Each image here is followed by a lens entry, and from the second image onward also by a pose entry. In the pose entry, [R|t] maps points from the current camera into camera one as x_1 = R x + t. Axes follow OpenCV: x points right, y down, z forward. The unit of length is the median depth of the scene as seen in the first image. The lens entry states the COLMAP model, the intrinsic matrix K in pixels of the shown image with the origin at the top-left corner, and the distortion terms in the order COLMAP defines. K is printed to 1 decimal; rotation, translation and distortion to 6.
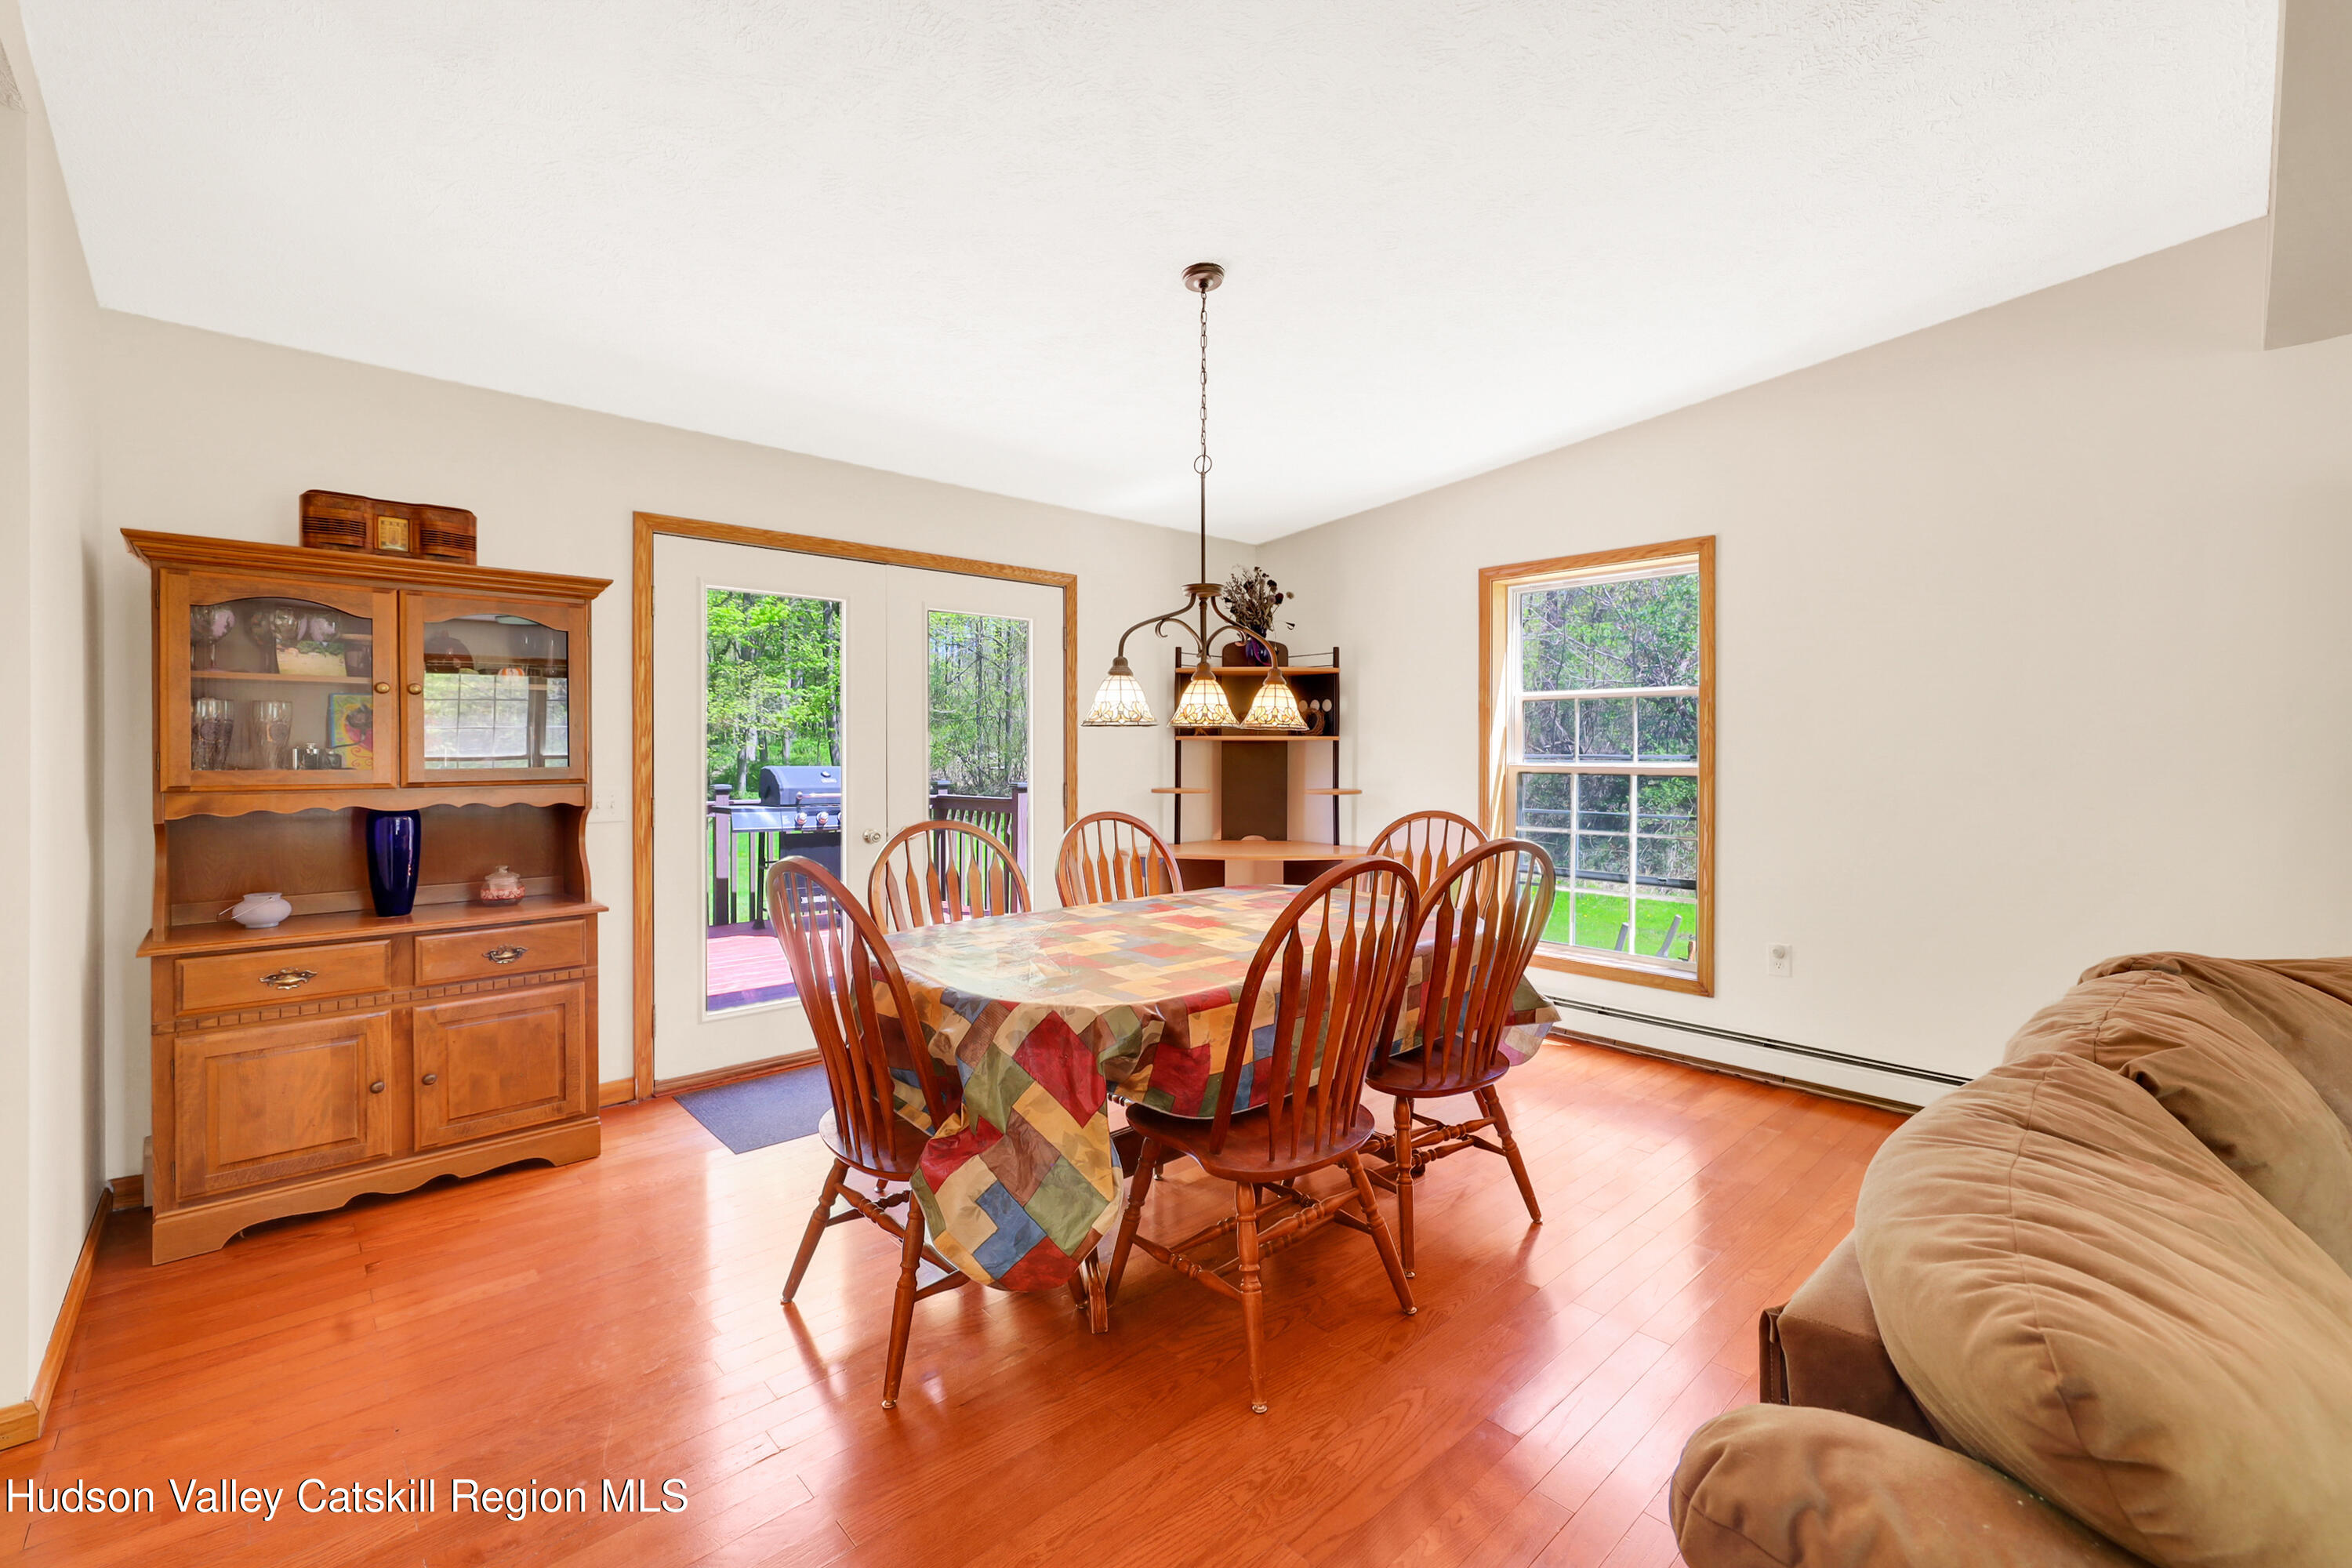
lens RADIAL K [[990.3, 0, 1178.6], [0, 990.3, 765.6], [0, 0, 1]] dist [0.001760, 0.001240]
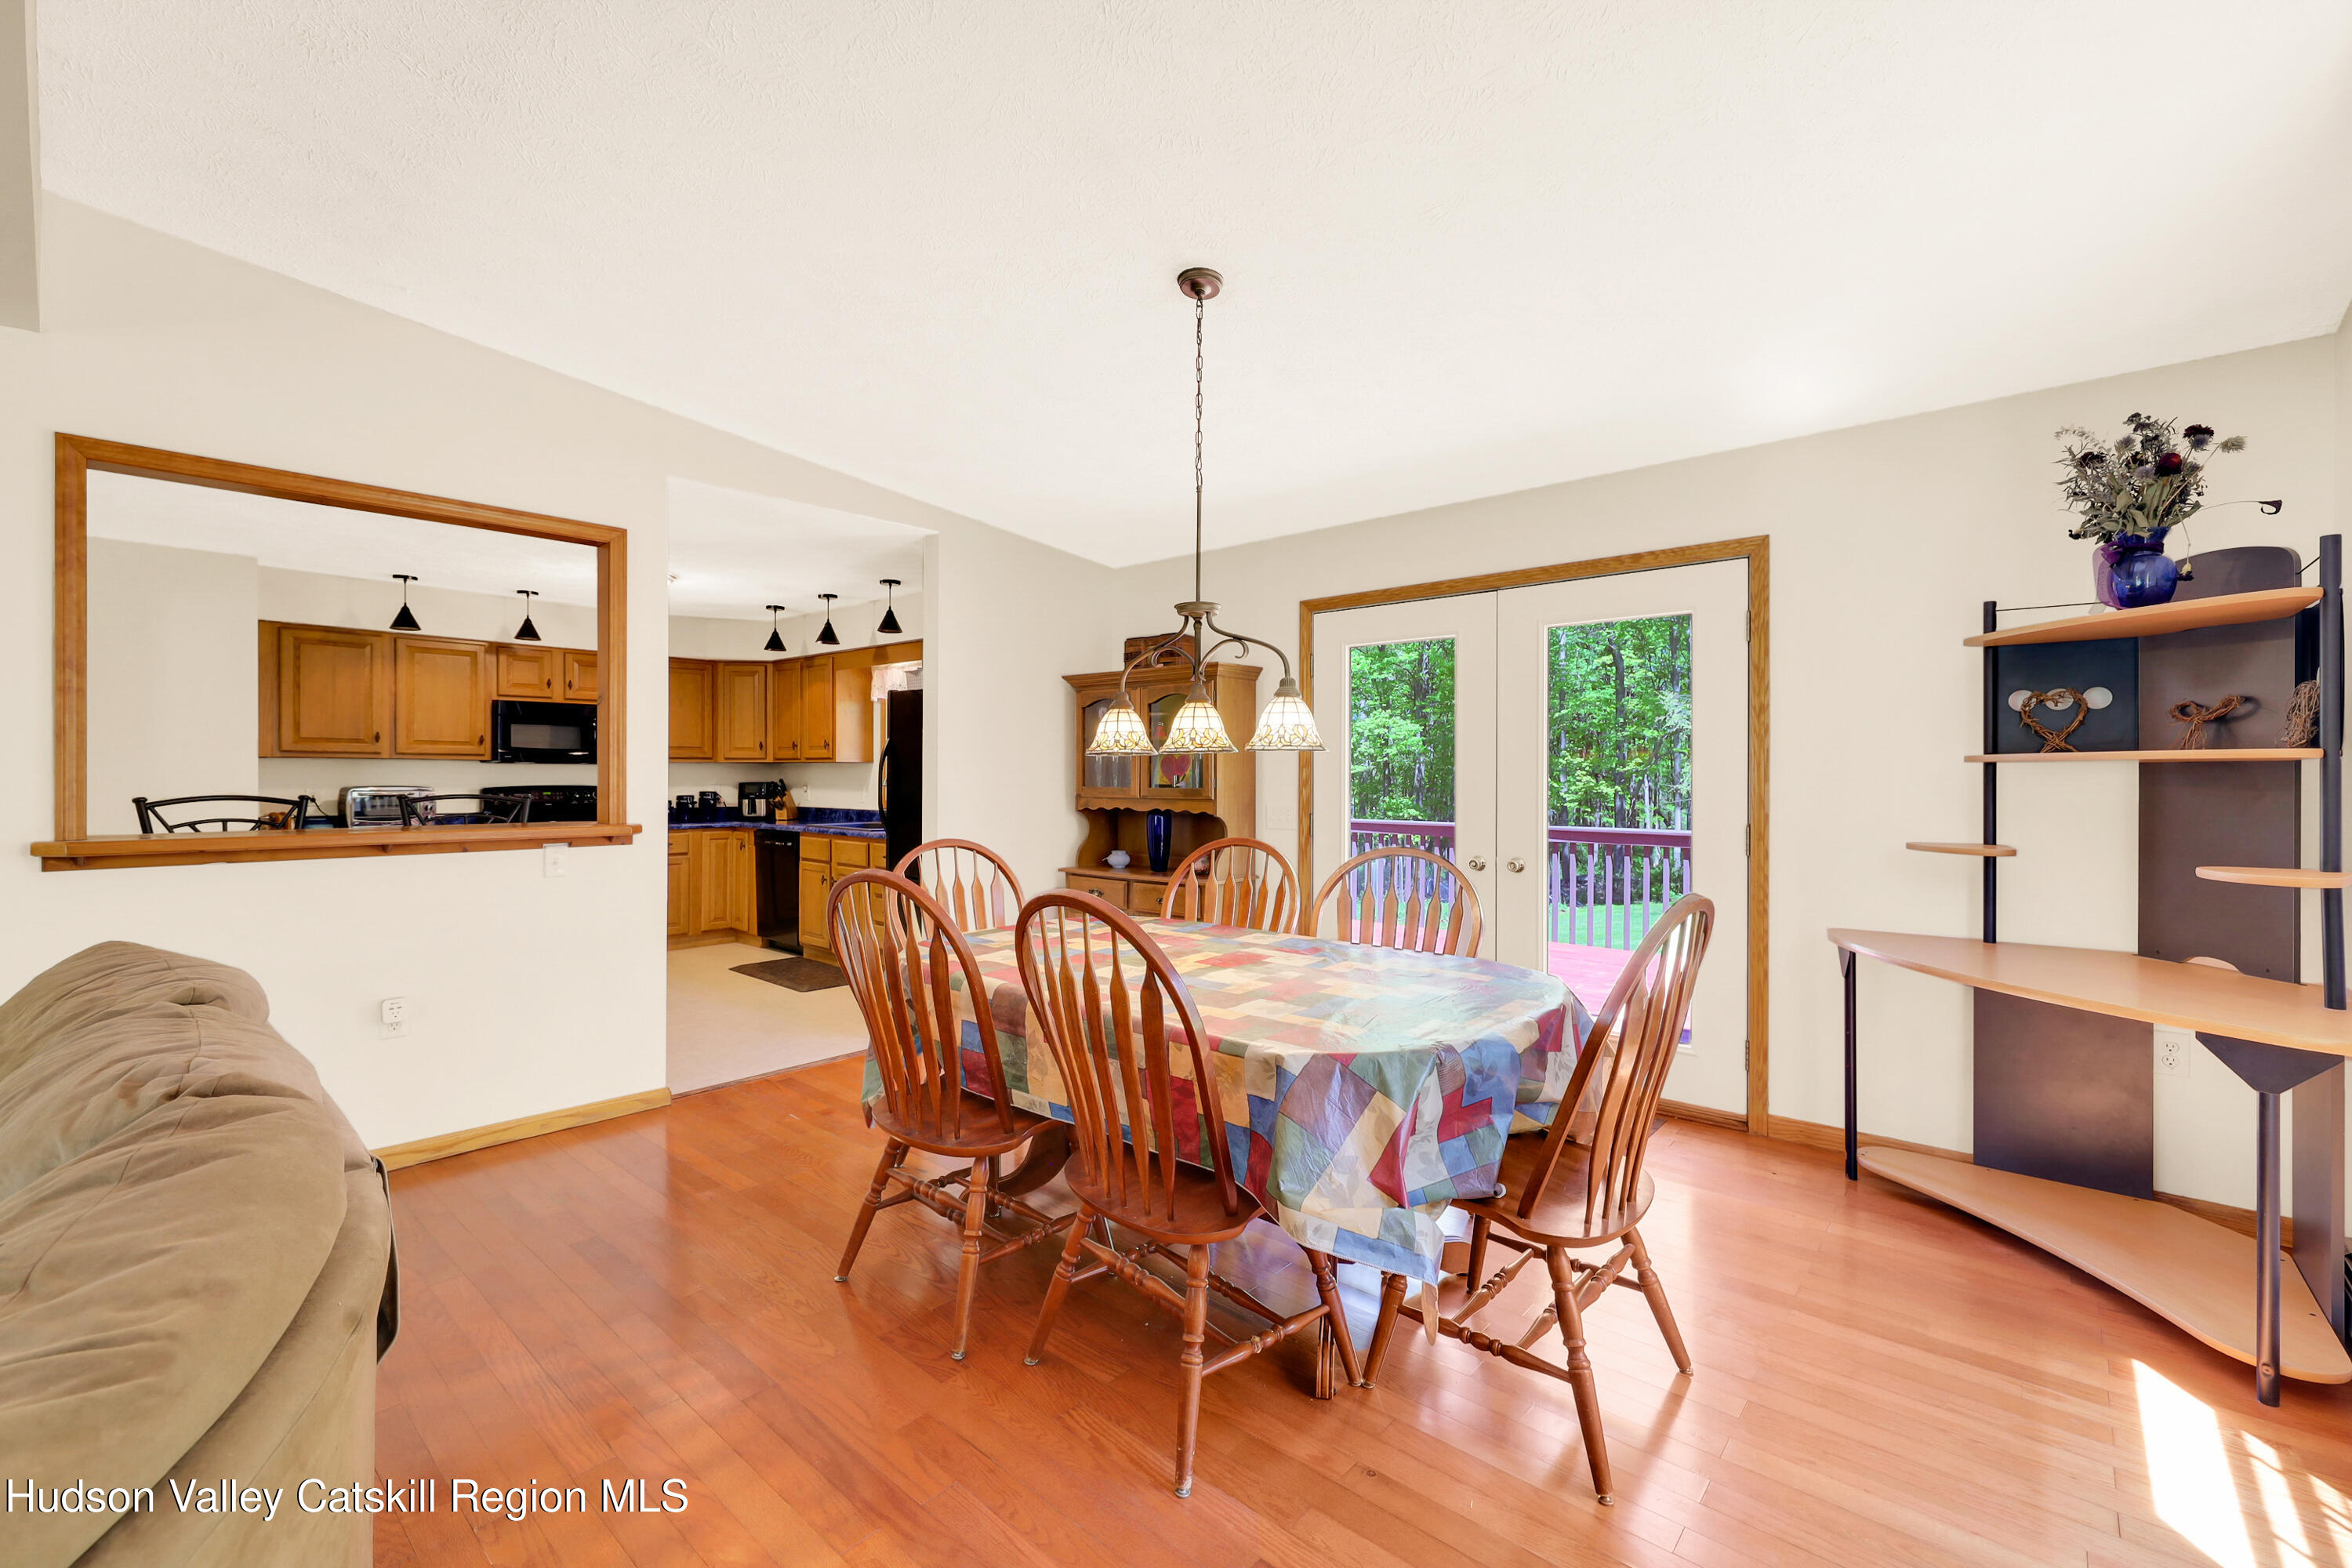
lens RADIAL K [[990.3, 0, 1175.7], [0, 990.3, 779.4], [0, 0, 1]] dist [0.001760, 0.001240]
pose [[0.106857, 0.000257, -0.994274, 0.760016], [-0.020044, 0.999797, -0.001896, -0.006559], [0.994072, 0.020132, 0.106841, 0.675181]]
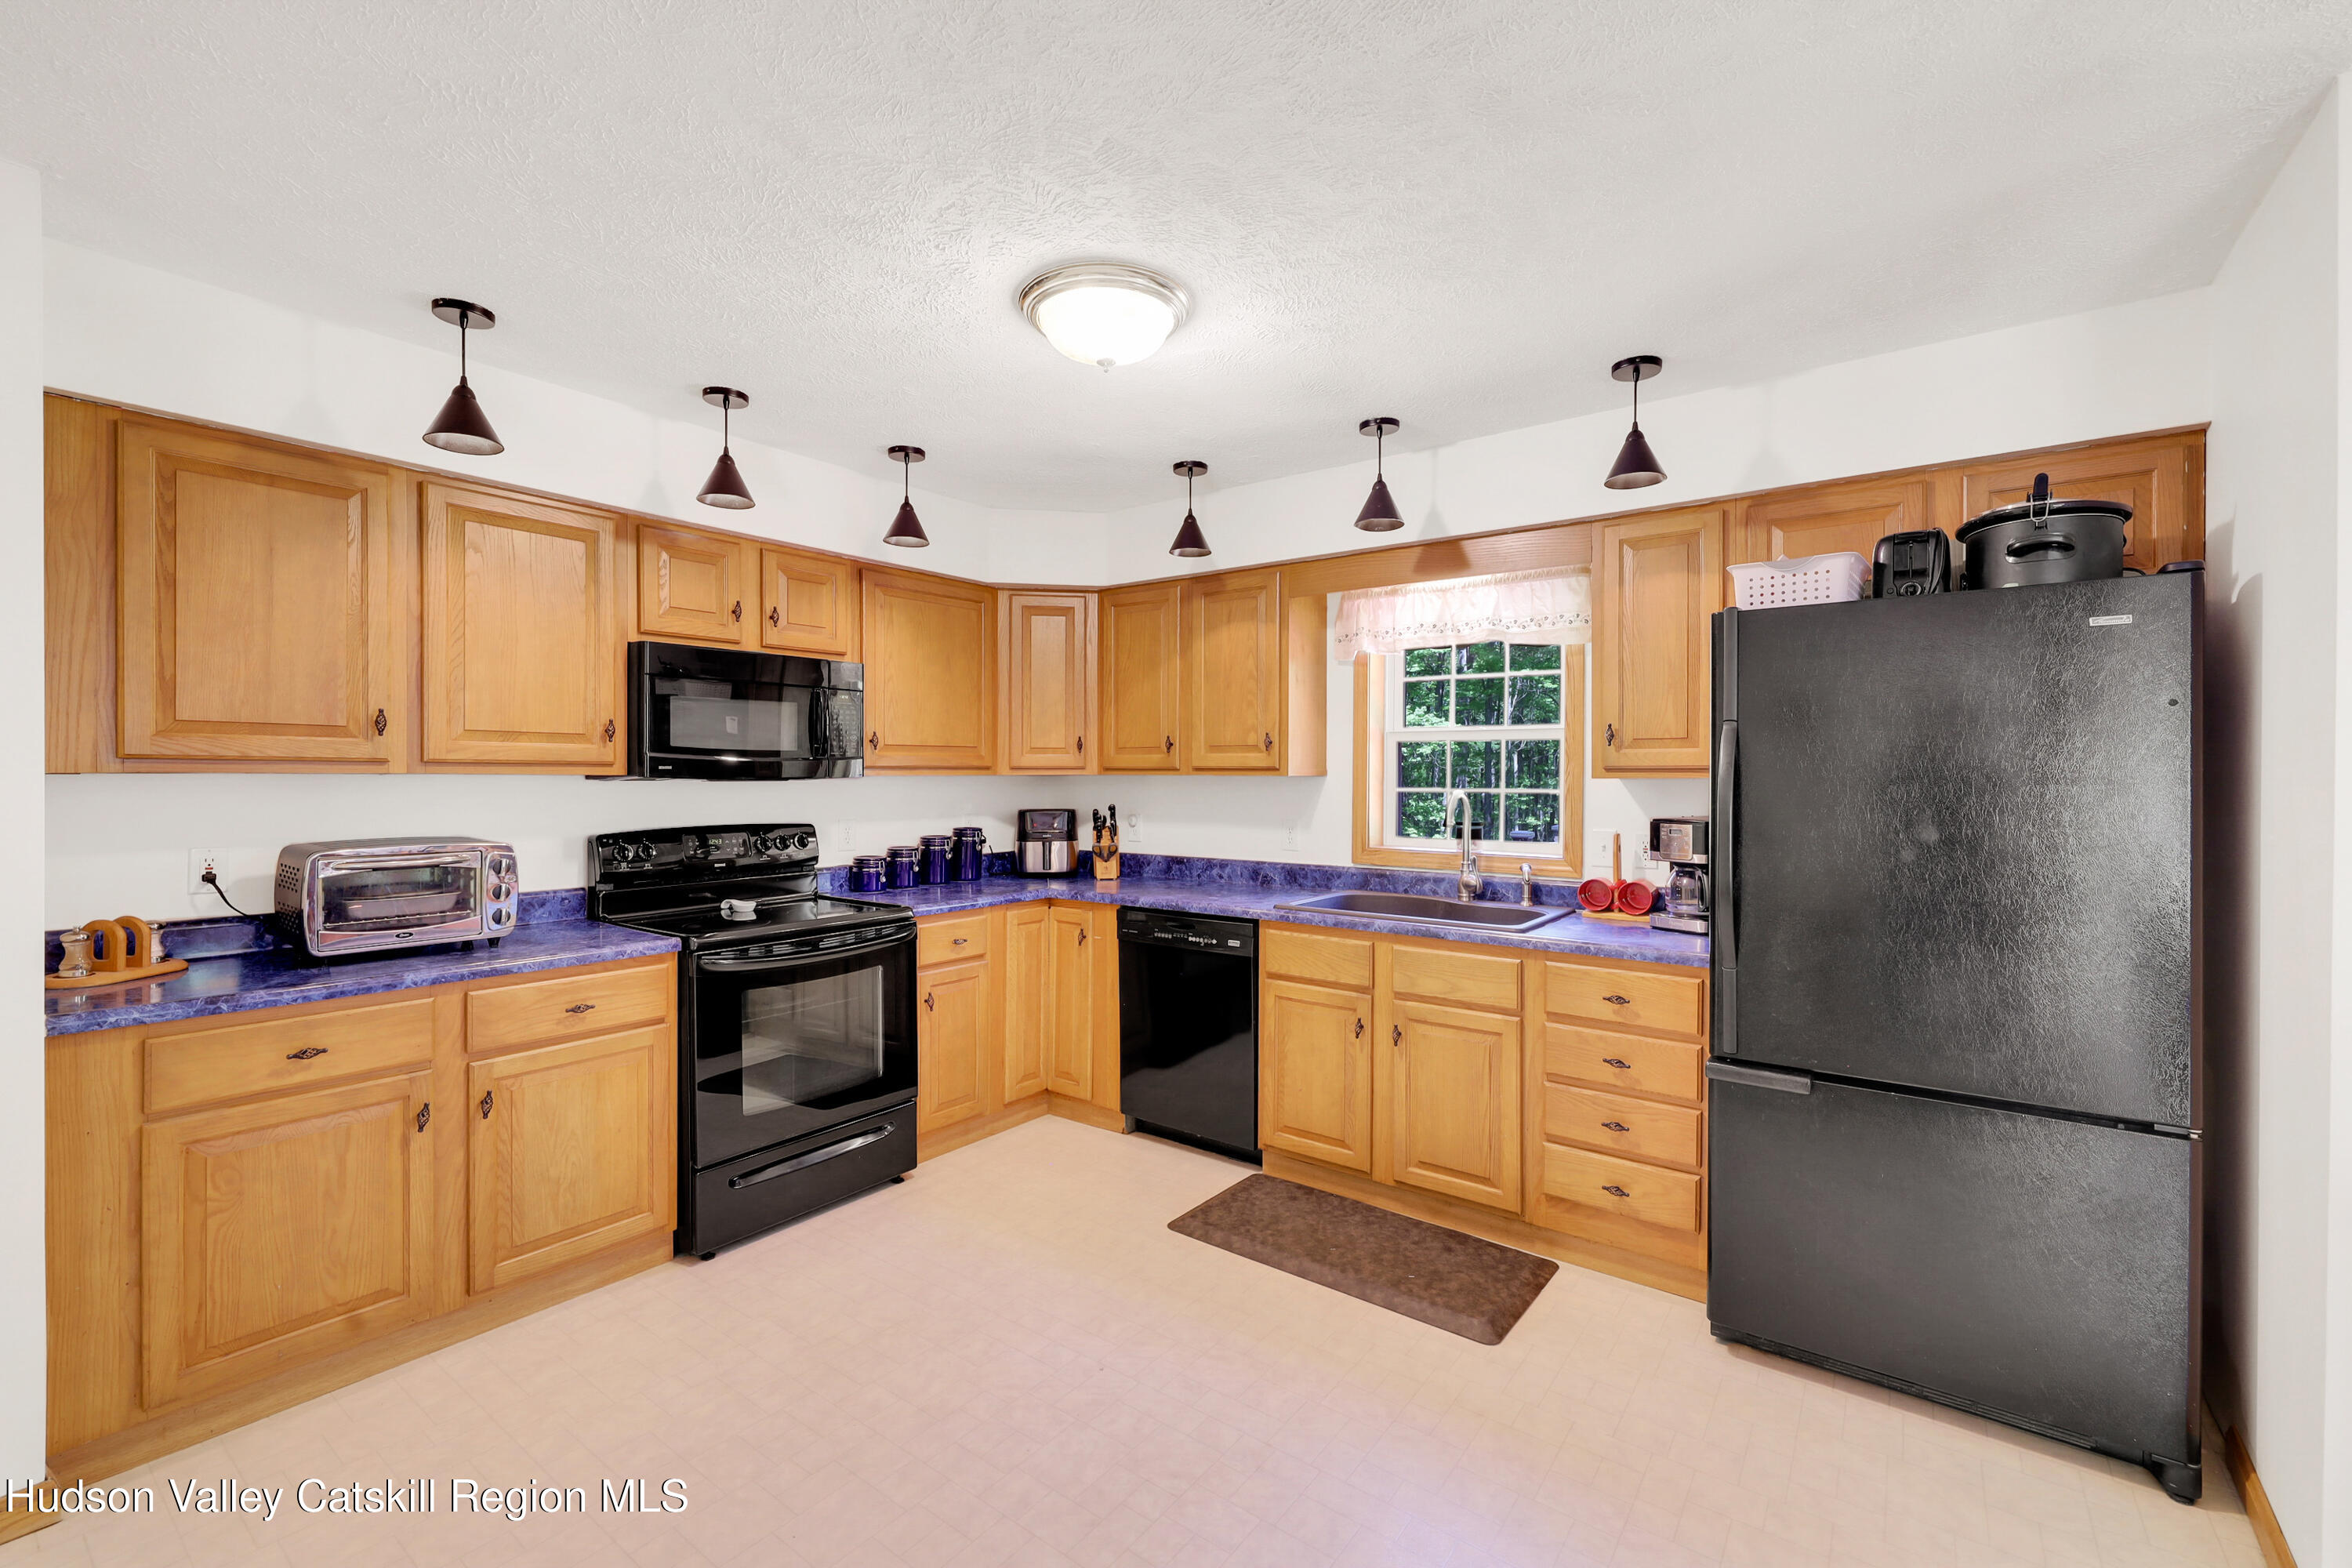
lens RADIAL K [[990.3, 0, 1175.9], [0, 990.3, 781.7], [0, 0, 1]] dist [0.001760, 0.001240]
pose [[0.181376, 0.003187, -0.983409, -0.288675], [-0.018883, 0.999822, -0.000242, -0.022748], [0.983232, 0.018613, 0.181404, -0.078507]]
